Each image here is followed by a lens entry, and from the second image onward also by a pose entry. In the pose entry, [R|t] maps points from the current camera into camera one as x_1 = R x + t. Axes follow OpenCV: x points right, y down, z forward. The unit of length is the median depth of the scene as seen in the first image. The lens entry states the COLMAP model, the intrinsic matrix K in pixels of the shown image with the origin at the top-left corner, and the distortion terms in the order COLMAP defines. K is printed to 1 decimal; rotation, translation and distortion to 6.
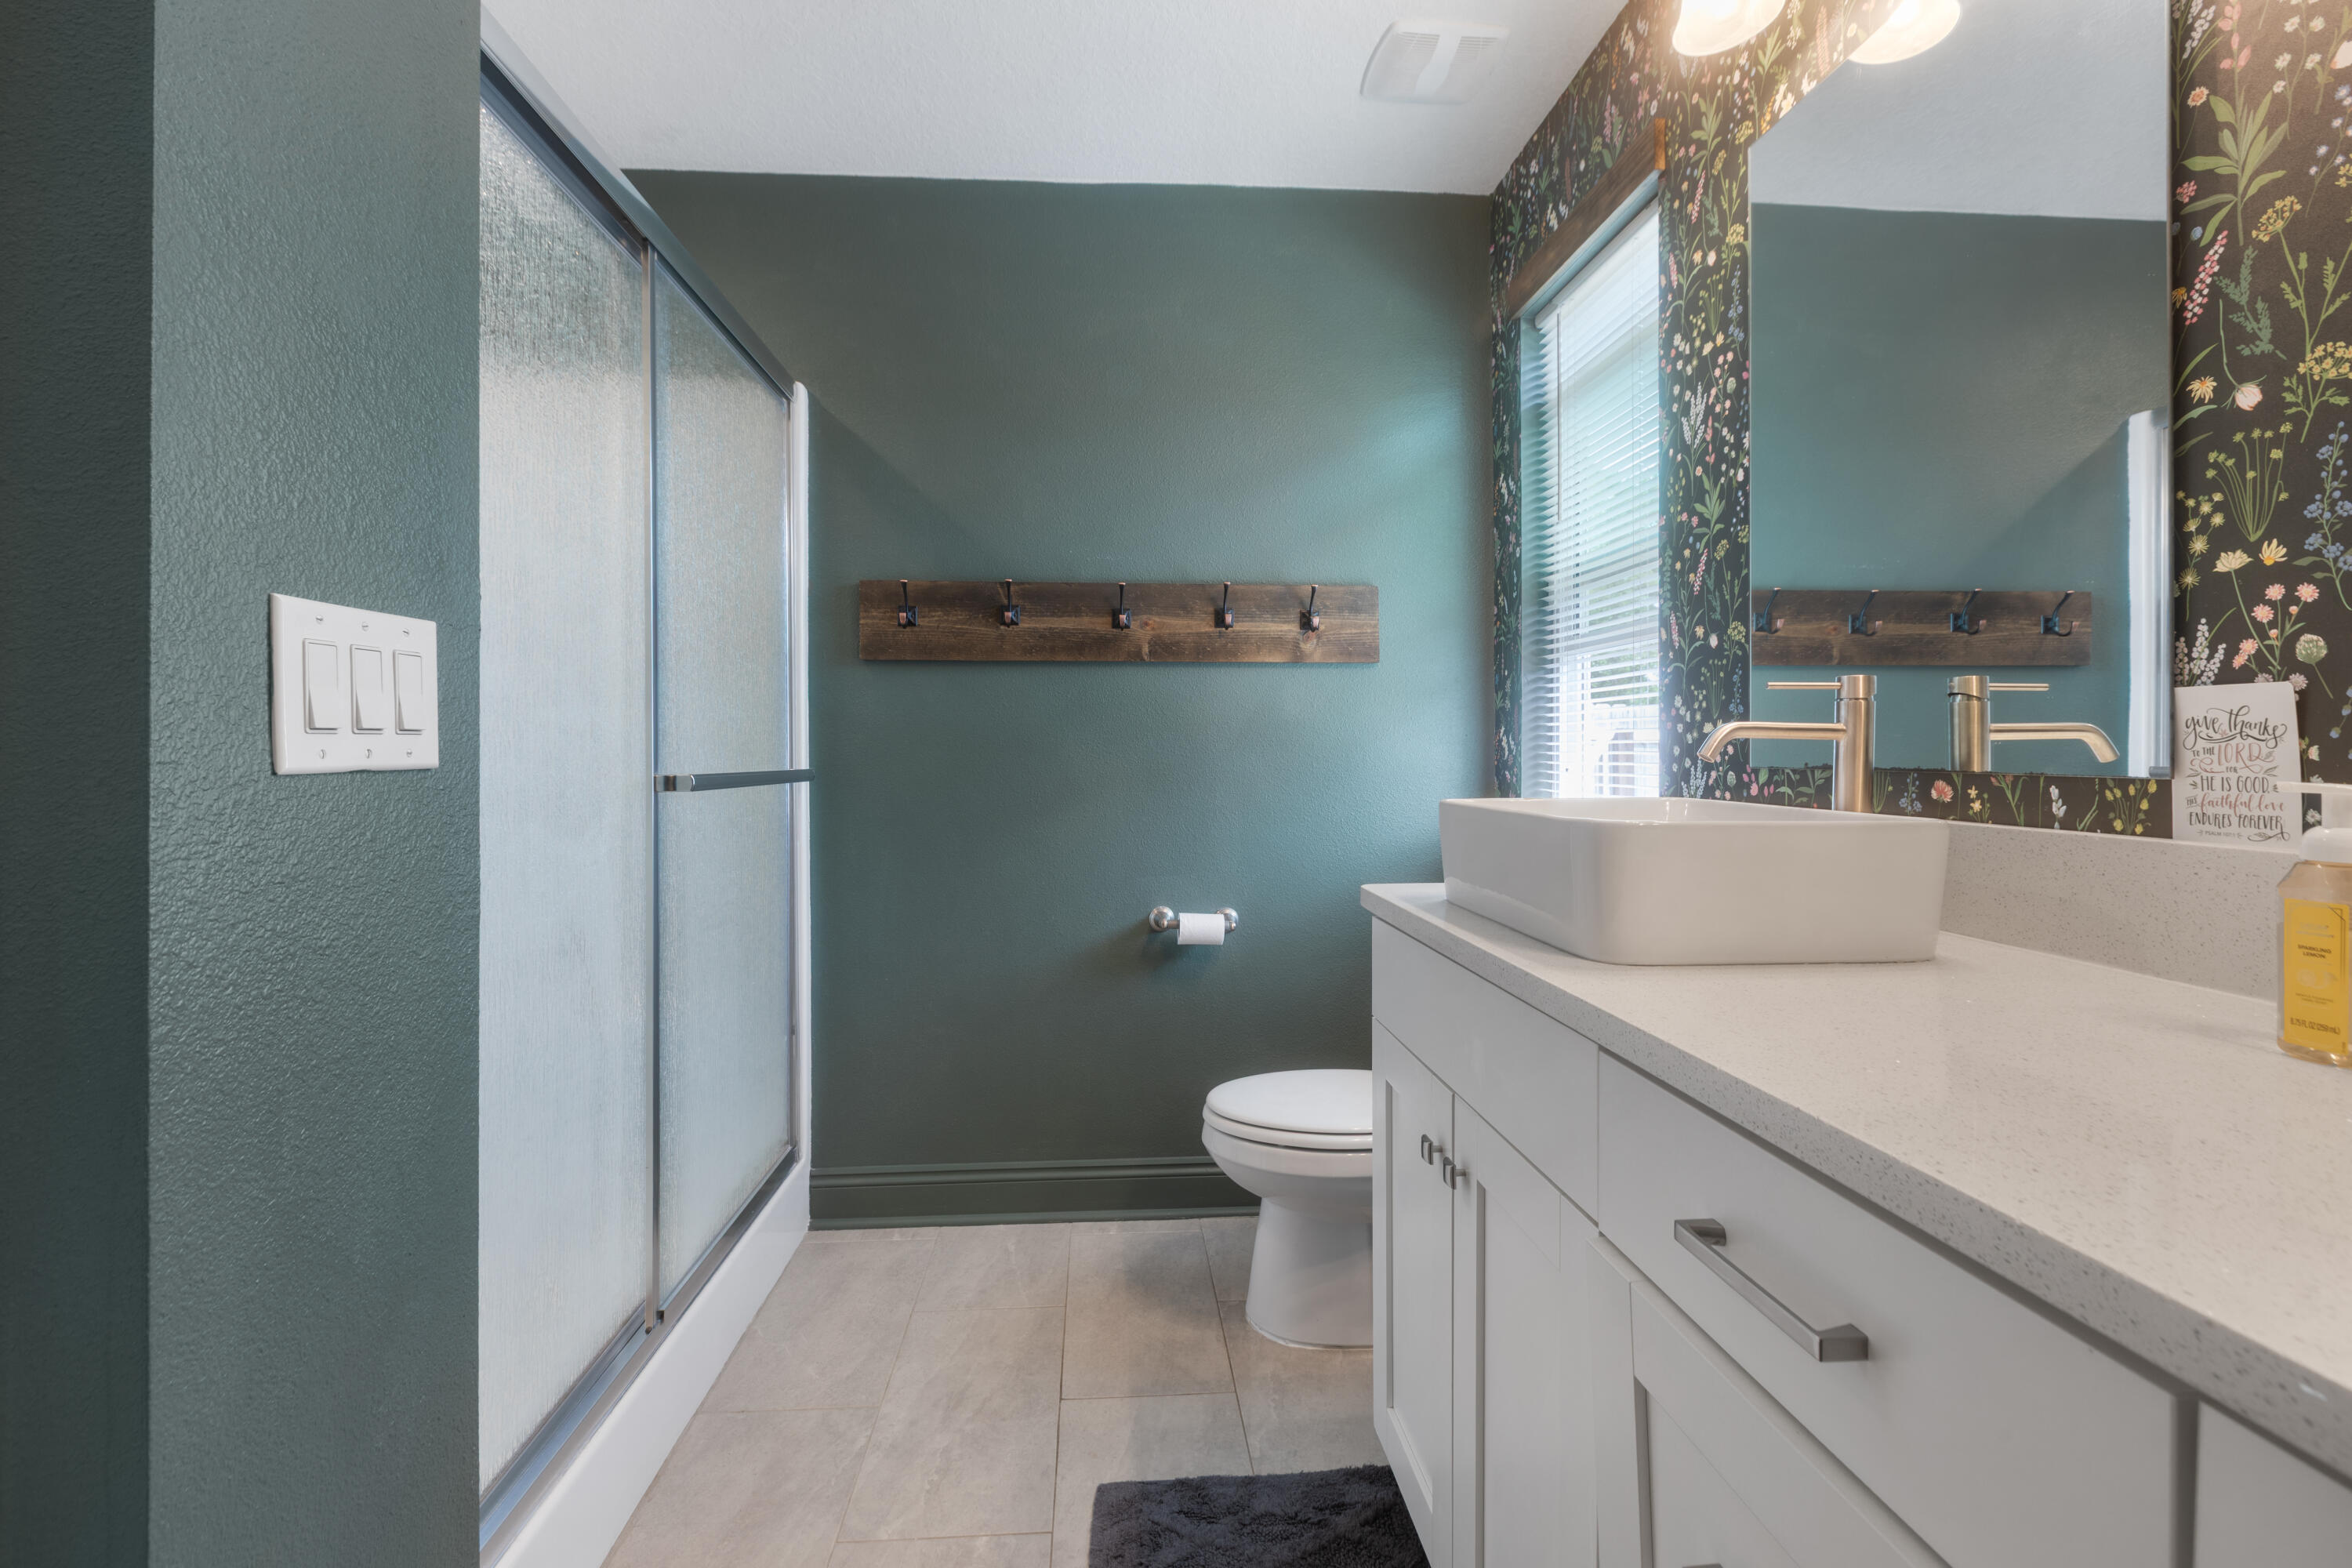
lens RADIAL K [[1045.9, 0, 1143.5], [0, 1045.9, 746.4], [0, 0, 1]] dist [0.001643, -0.001316]
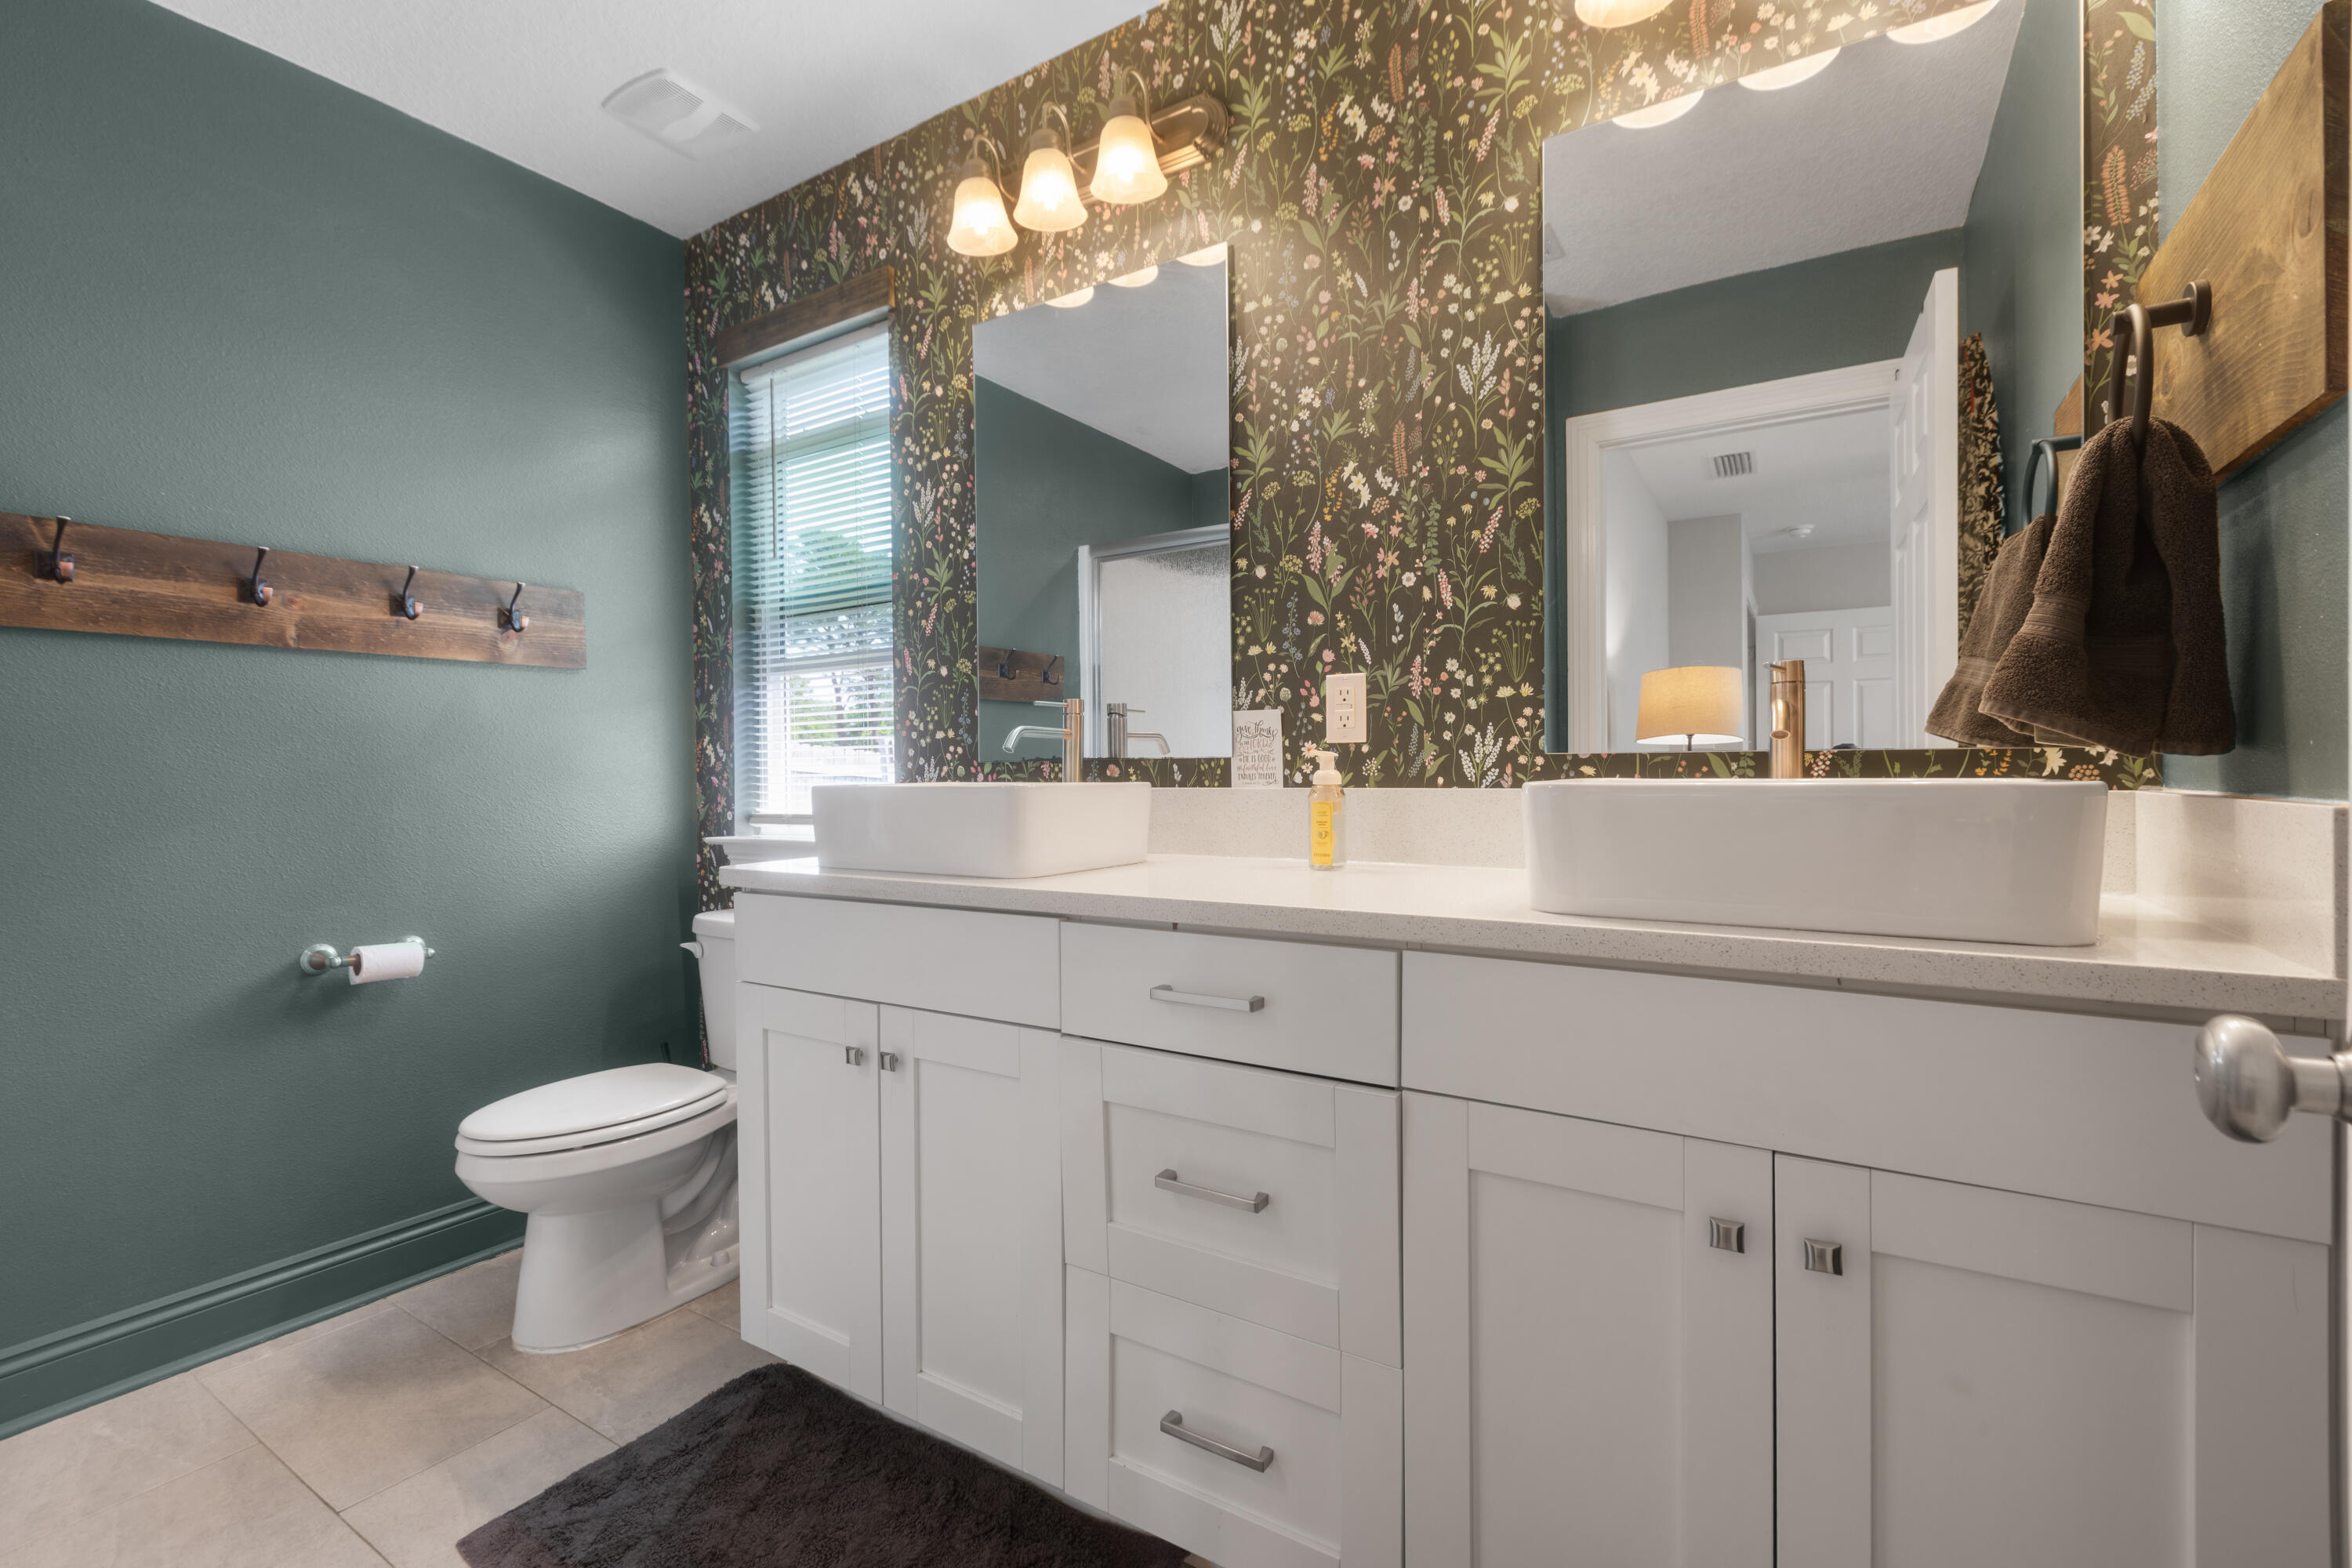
lens RADIAL K [[1045.9, 0, 1148.5], [0, 1045.9, 774.3], [0, 0, 1]] dist [0.001643, -0.001316]
pose [[0.602907, -0.008091, 0.797770, -0.355106], [0.007397, 0.999962, 0.004552, 0.027309], [-0.797777, 0.003157, 0.602944, -0.036252]]
